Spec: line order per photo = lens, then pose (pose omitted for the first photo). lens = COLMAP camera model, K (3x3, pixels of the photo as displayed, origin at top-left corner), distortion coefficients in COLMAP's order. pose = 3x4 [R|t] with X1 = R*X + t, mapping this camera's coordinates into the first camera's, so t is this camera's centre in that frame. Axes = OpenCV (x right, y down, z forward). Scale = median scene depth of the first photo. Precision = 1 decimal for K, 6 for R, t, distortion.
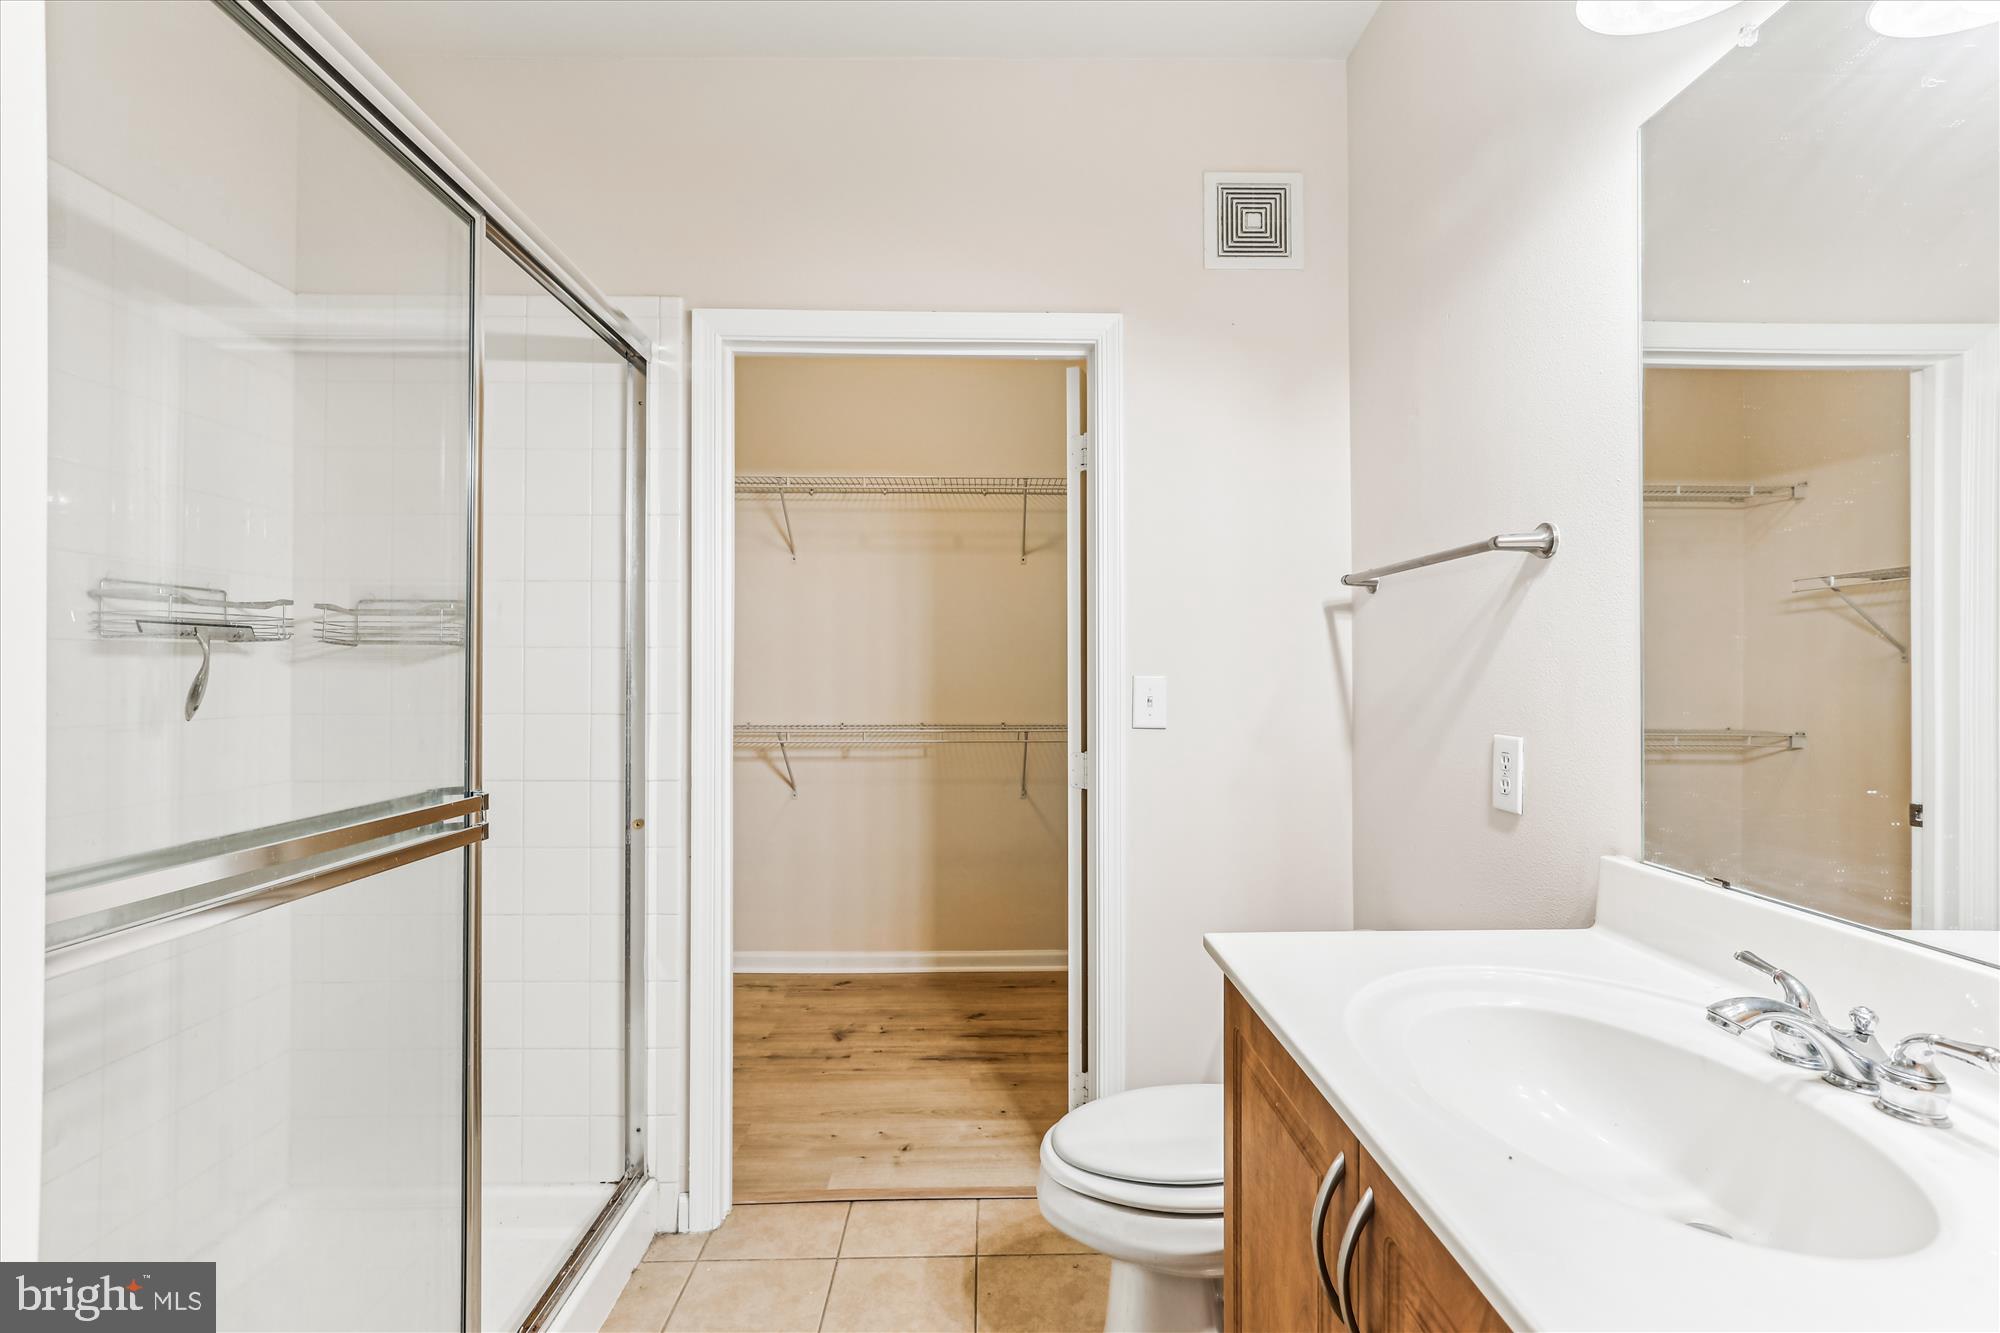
lens RADIAL K [[927.8, 0, 1004.1], [0, 927.8, 661.1], [0, 0, 1]] dist [-0.006105, 0.006467]
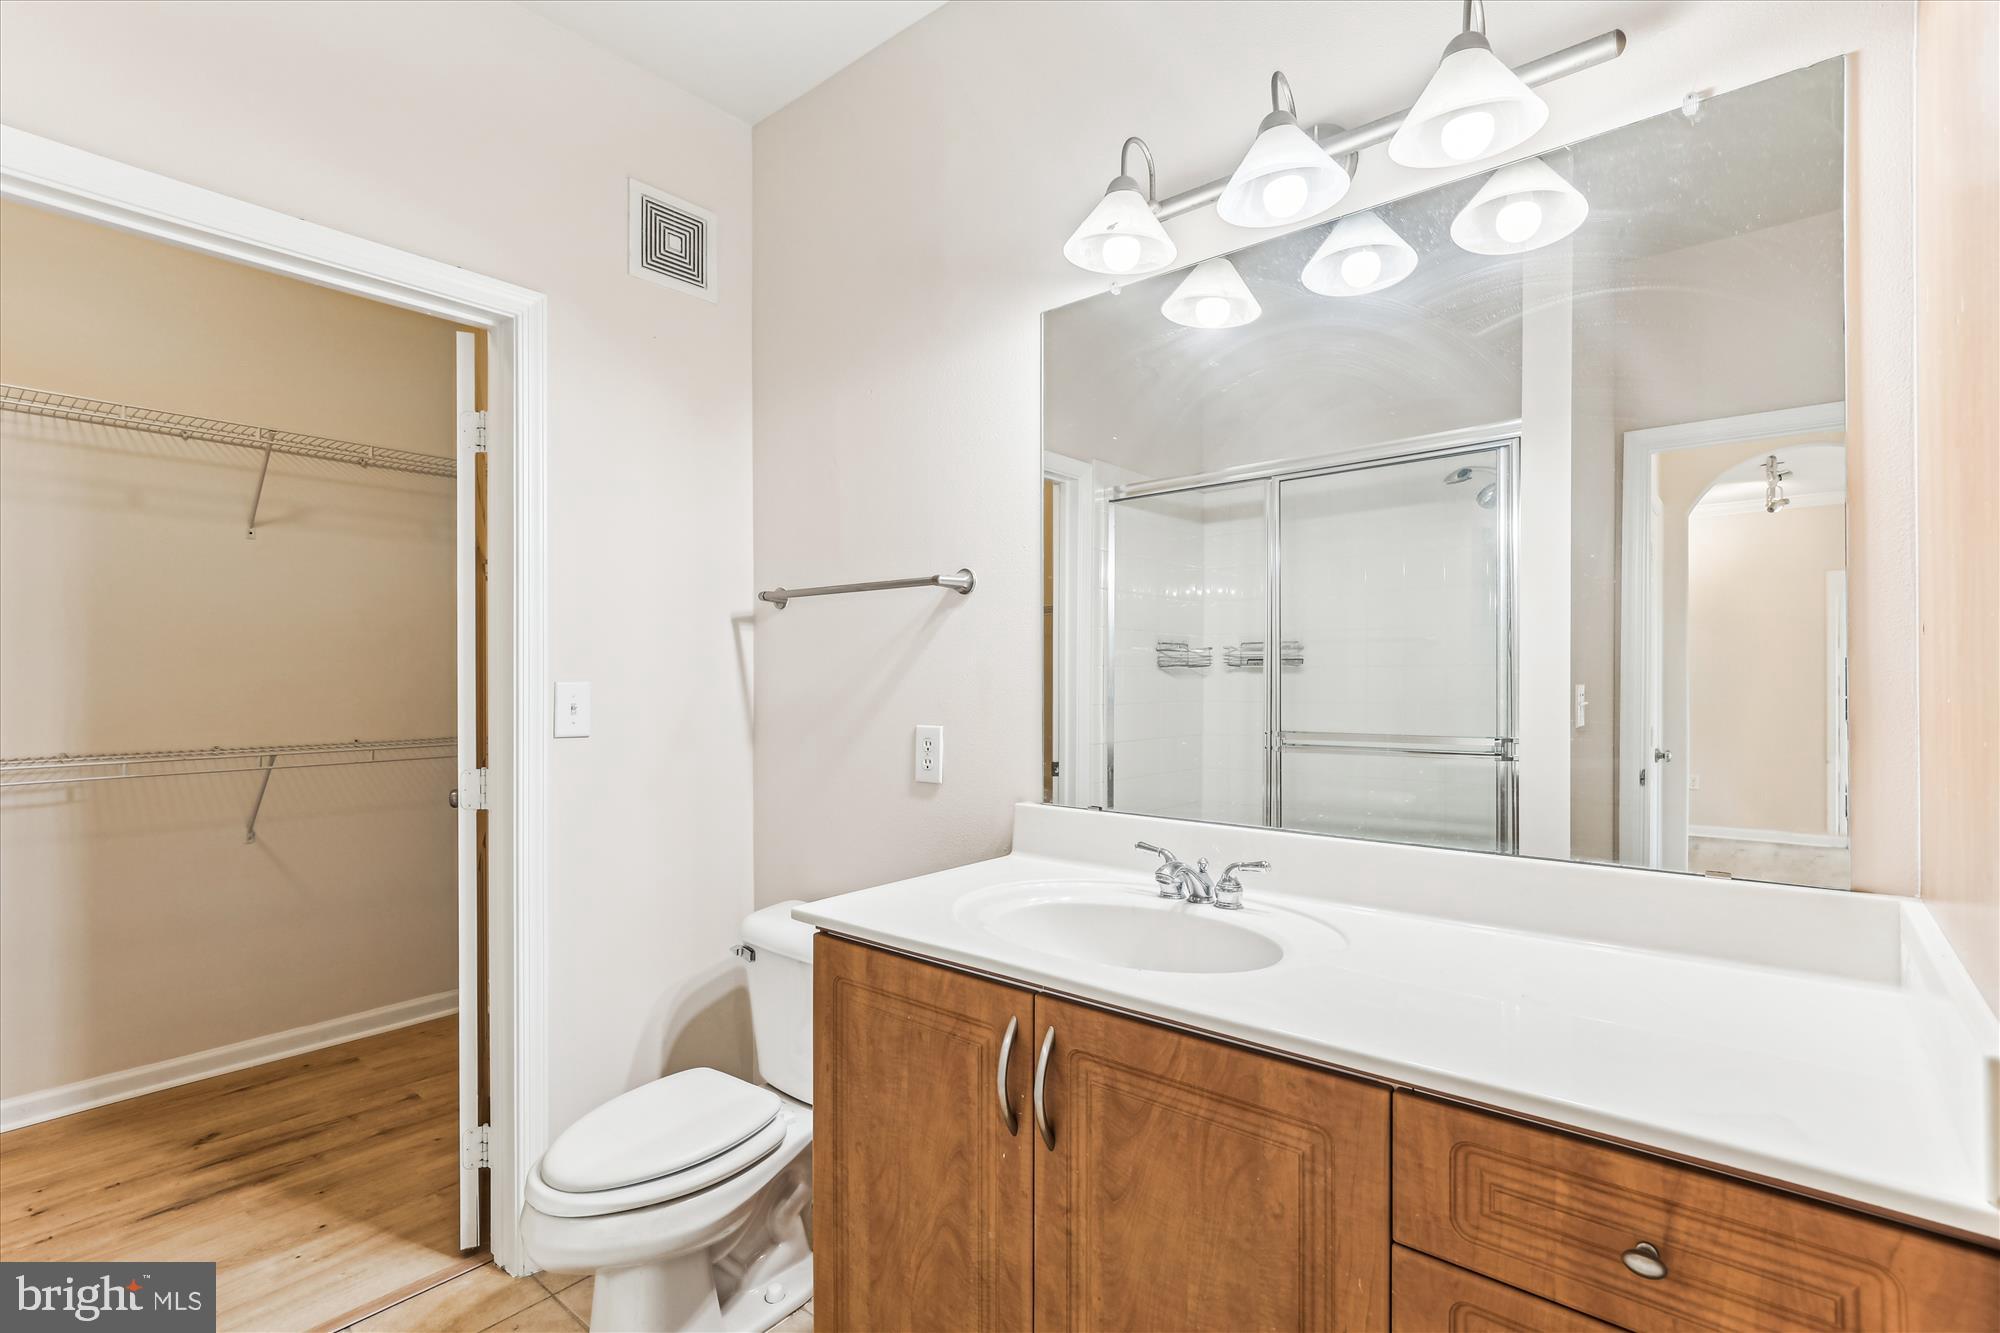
lens RADIAL K [[927.8, 0, 1020.0], [0, 927.8, 671.7], [0, 0, 1]] dist [-0.006105, 0.006467]
pose [[0.655375, 0.002869, 0.755298, -0.246061], [-0.006429, 0.999978, 0.001780, 0.000543], [-0.755276, -0.006022, 0.655379, 0.022853]]
